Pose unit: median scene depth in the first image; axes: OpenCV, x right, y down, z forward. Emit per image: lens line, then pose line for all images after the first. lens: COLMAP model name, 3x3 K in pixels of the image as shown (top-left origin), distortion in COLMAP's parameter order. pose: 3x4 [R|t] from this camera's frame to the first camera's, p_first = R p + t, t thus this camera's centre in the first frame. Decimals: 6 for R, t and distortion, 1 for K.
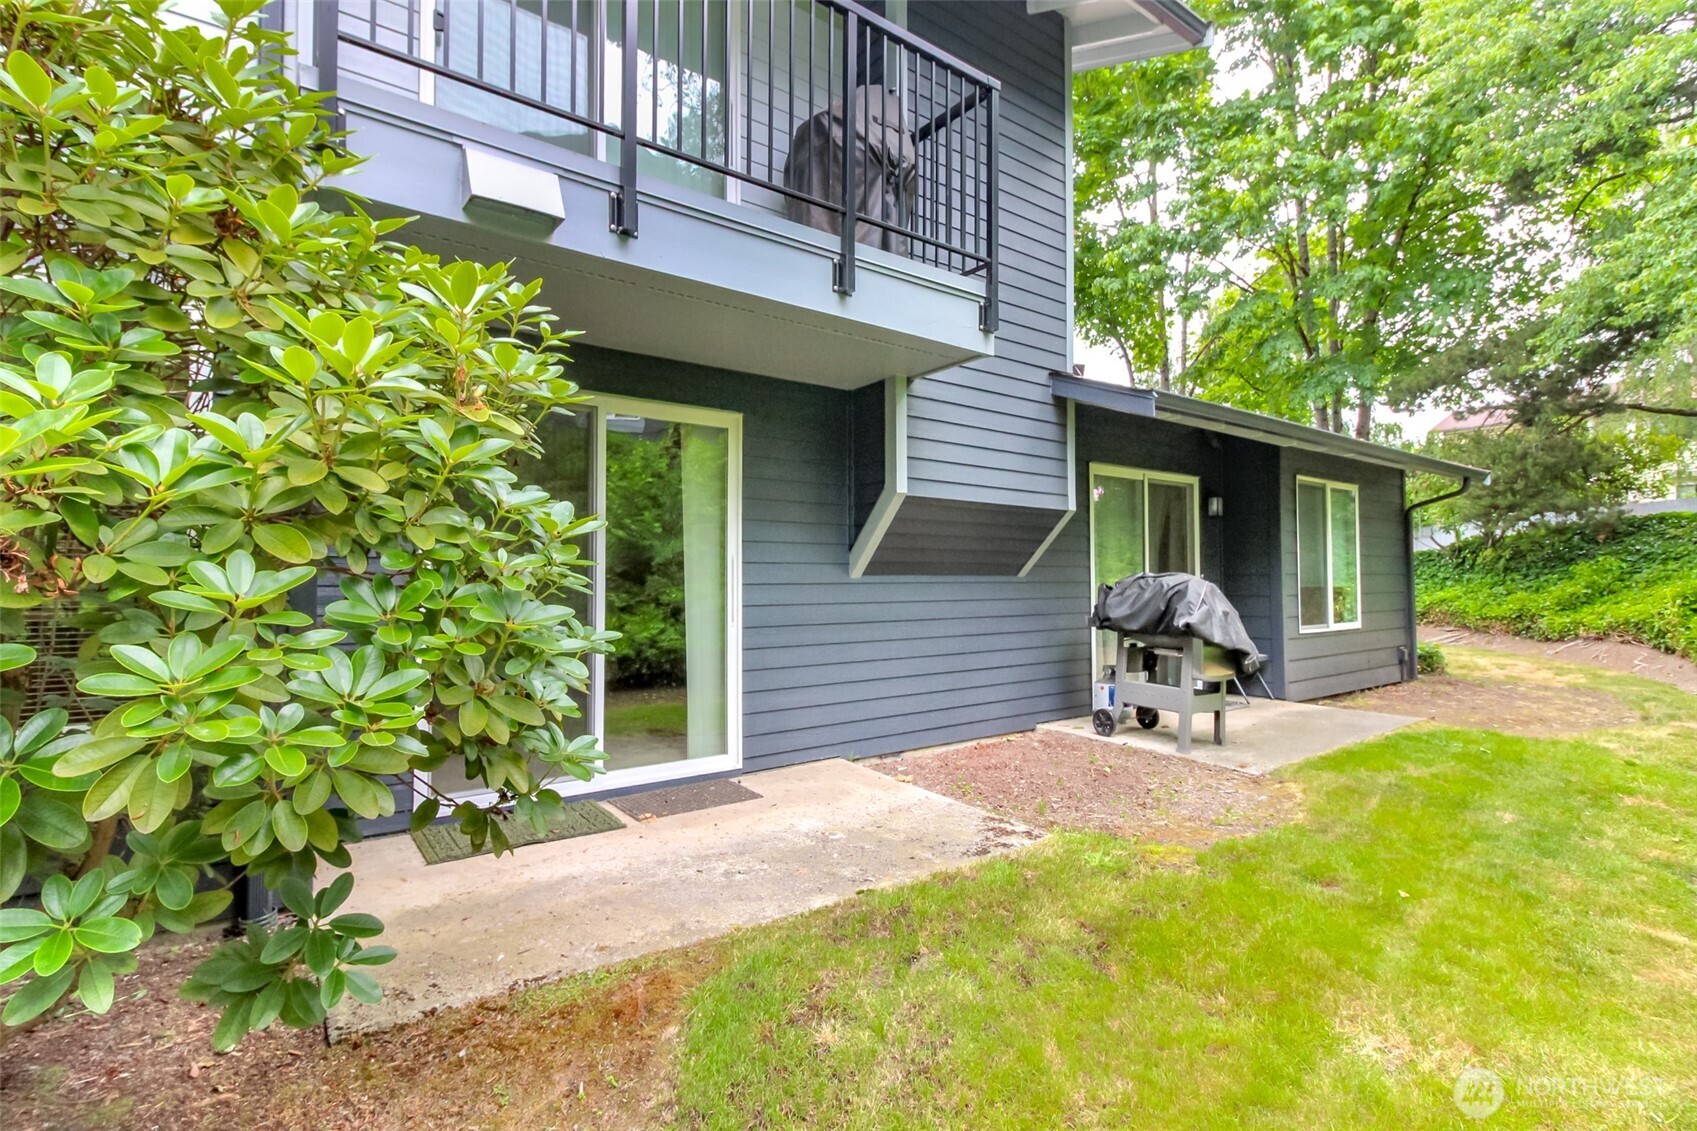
lens RADIAL K [[787.5, 0, 852.9], [0, 787.5, 541.9], [0, 0, 1]] dist [0.017068, -0.000216]
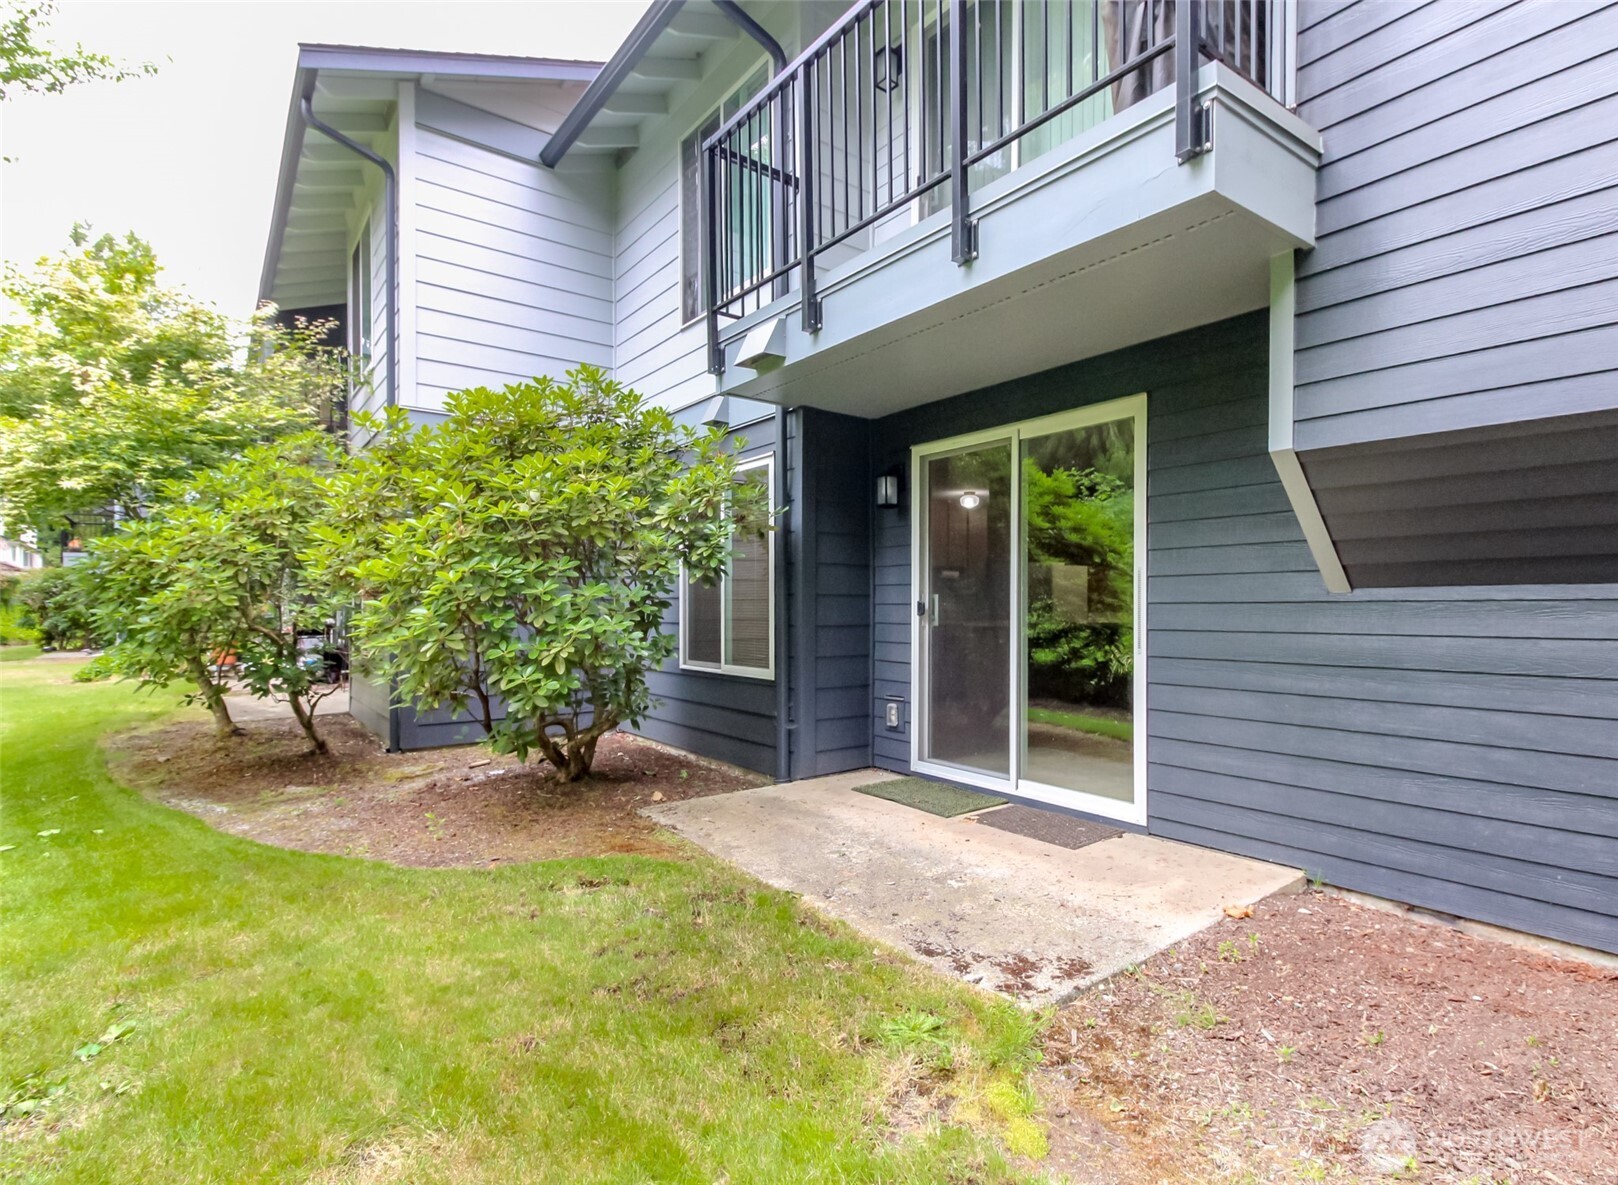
lens RADIAL K [[773.9, 0, 809.0], [0, 773.9, 592.5], [0, 0, 1]] dist [0.003431, 0.000398]
pose [[0.026972, -0.015787, -0.999512, 0.860894], [0.052142, 0.998536, -0.014364, 0.047939], [0.998275, -0.051729, 0.027756, 0.830818]]
